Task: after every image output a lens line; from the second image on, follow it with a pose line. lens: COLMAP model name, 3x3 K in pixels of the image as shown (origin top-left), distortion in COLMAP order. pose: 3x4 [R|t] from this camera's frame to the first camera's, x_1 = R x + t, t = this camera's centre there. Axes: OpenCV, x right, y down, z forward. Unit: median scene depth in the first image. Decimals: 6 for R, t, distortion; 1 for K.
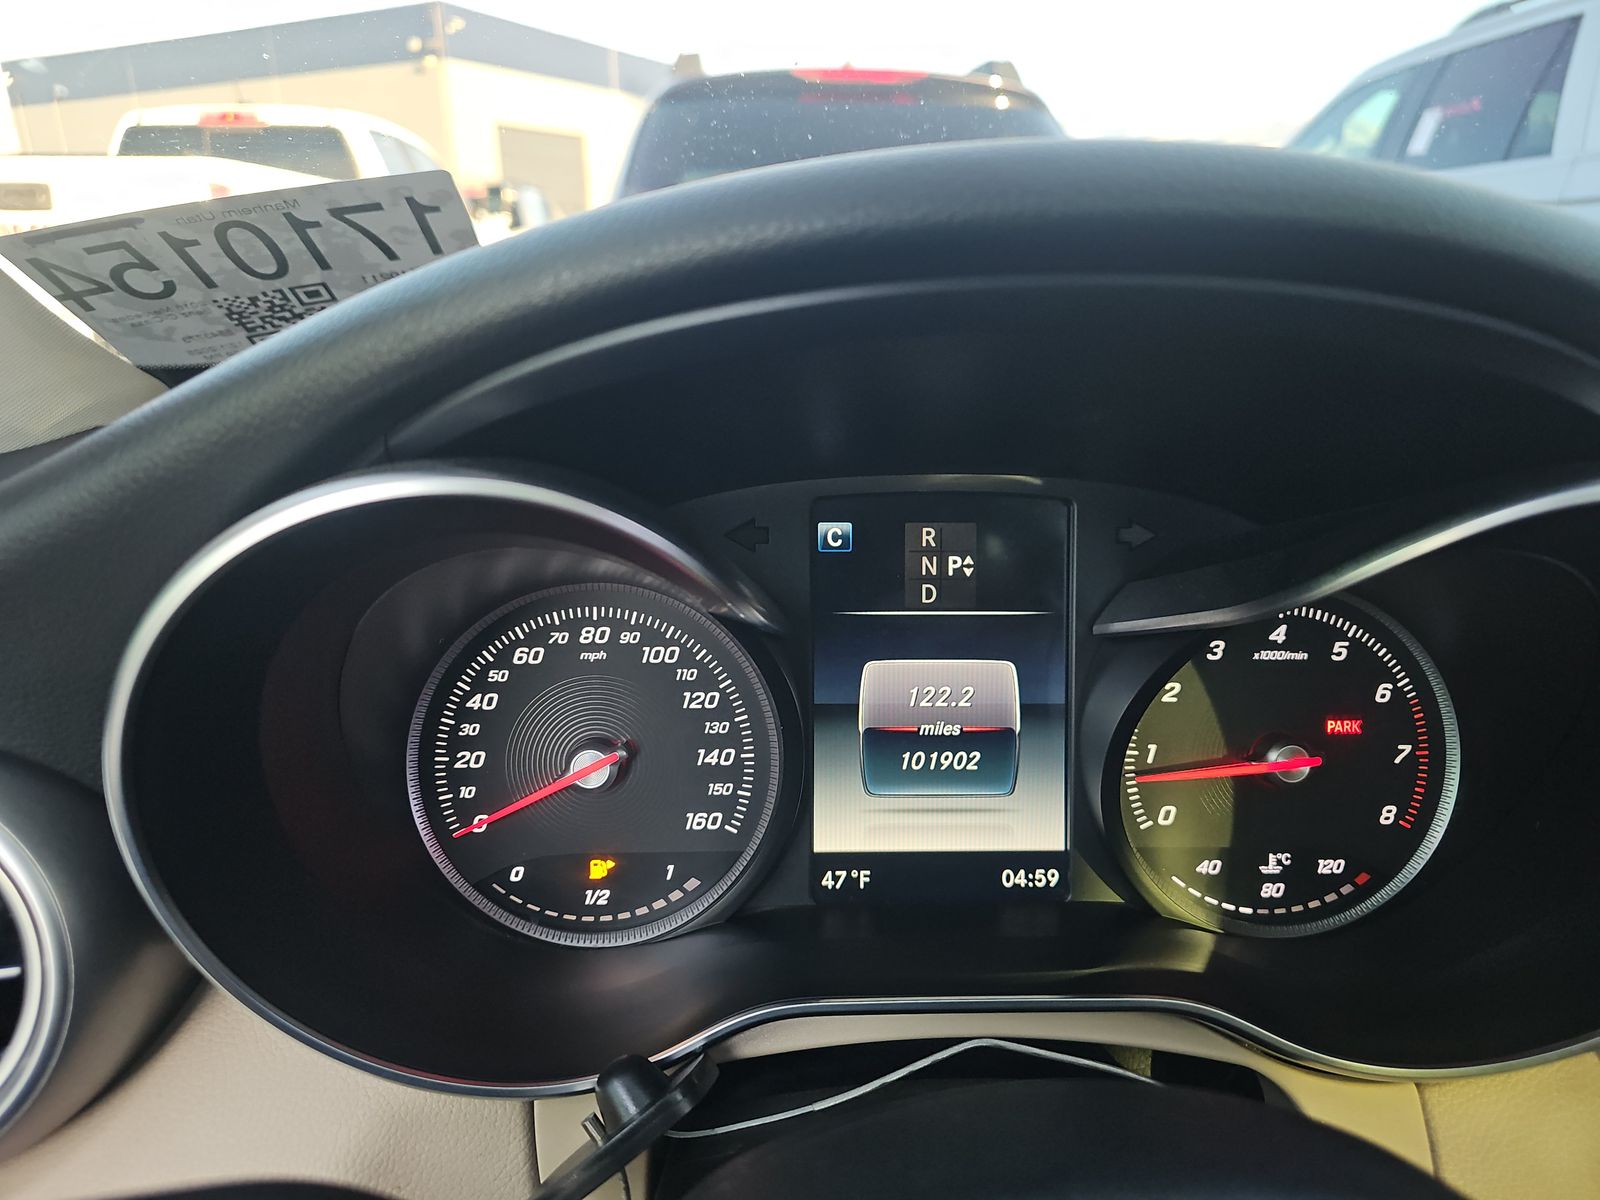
lens RADIAL K [[1066.0, 0, 795.7], [0, 1066.0, 606.8], [0, 0, 1]] dist [0.004846, -0.006115]
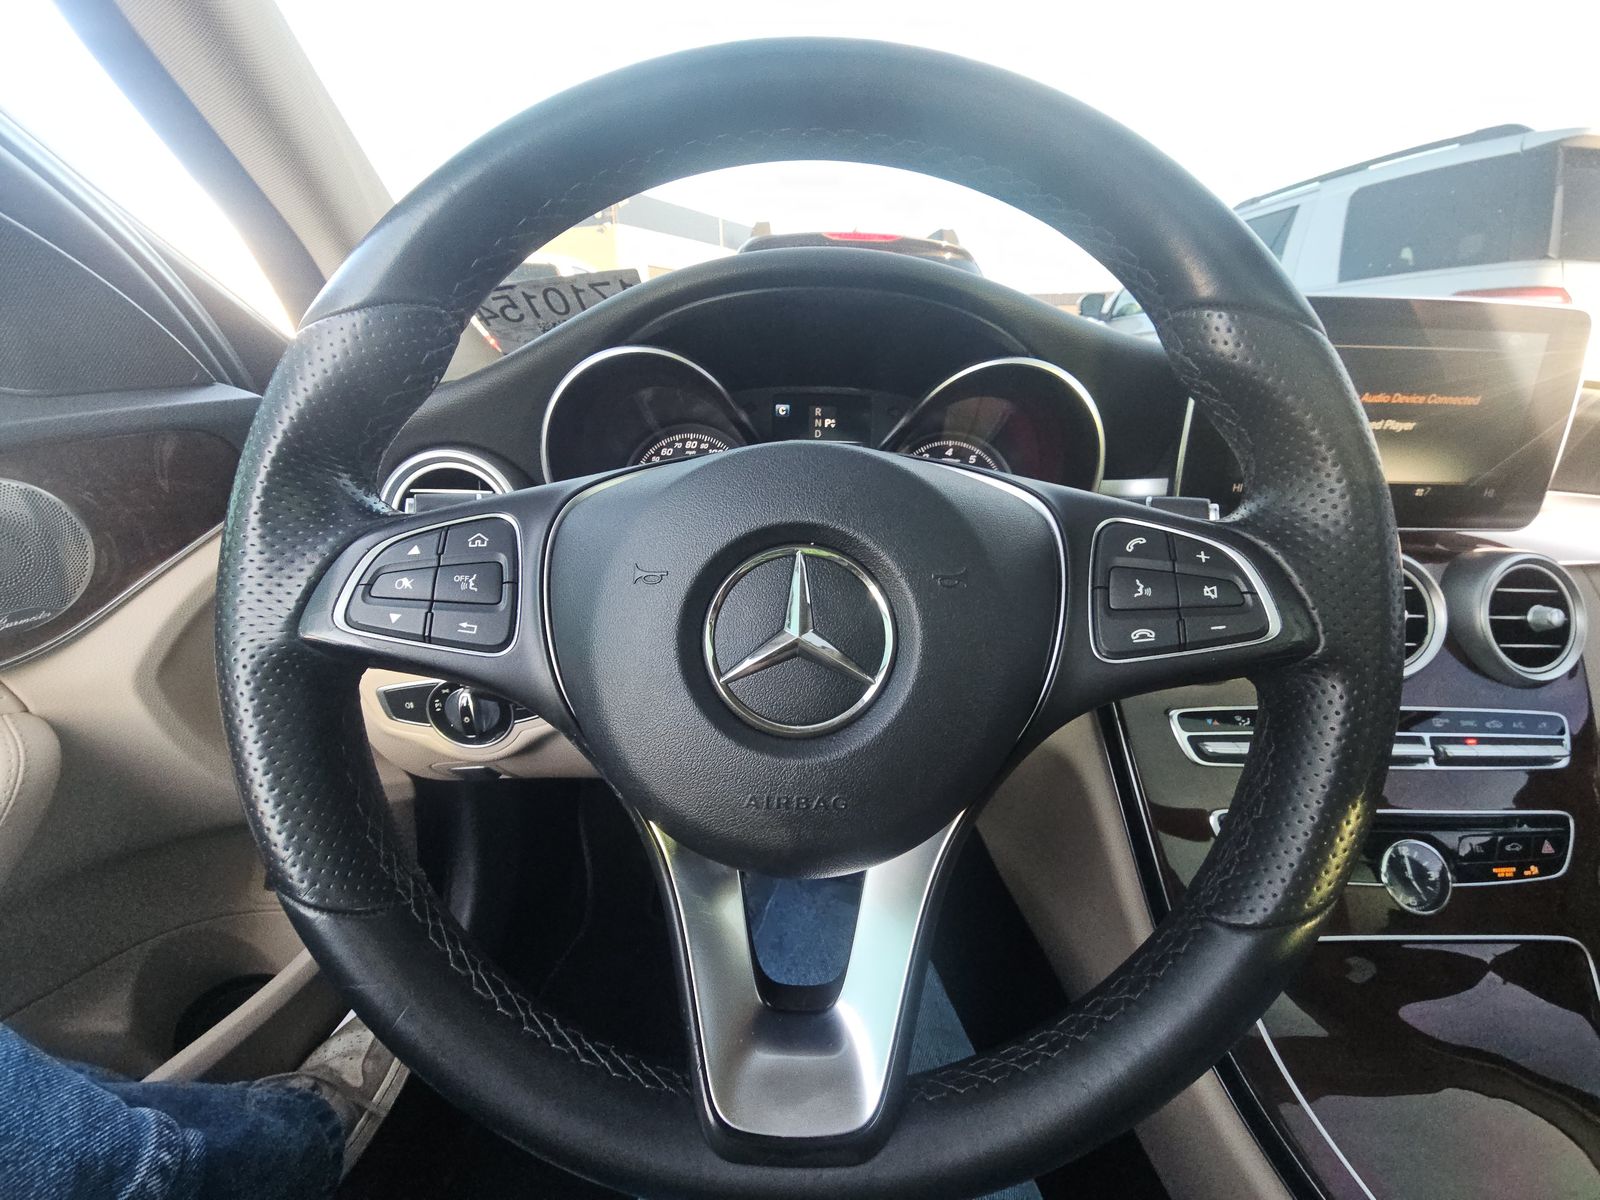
lens RADIAL K [[648.9, 0, 812.6], [0, 648.9, 609.1], [0, 0, 1]] dist [0.003899, -0.003947]
pose [[0.999441, 0.028118, -0.018061, 0.133407], [-0.027034, 0.997968, 0.057701, 0.286207], [0.019647, -0.057181, 0.998170, -0.550243]]
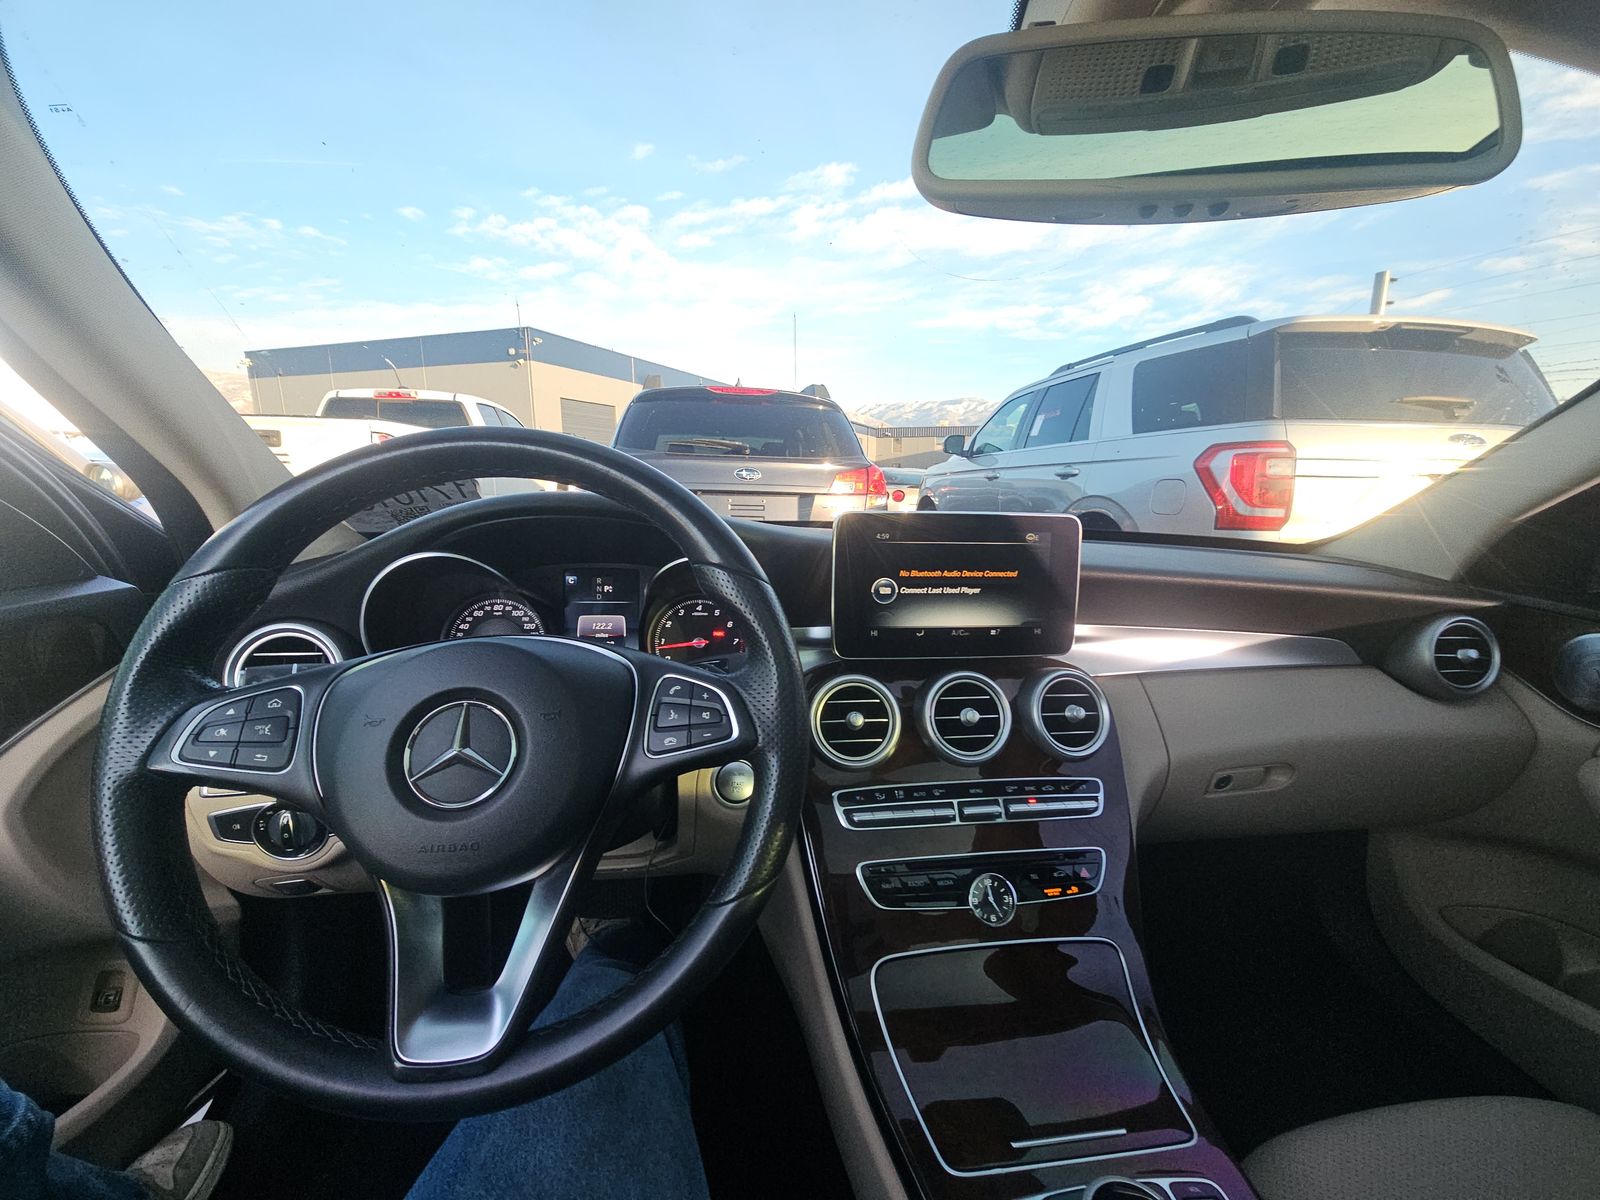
lens RADIAL K [[648.9, 0, 811.5], [0, 648.9, 610.0], [0, 0, 1]] dist [0.003899, -0.003947]
pose [[0.994749, -0.002383, 0.102318, 0.523877], [0.014215, 0.993256, -0.115064, 0.250094], [-0.101354, 0.115914, 0.988075, -1.029977]]
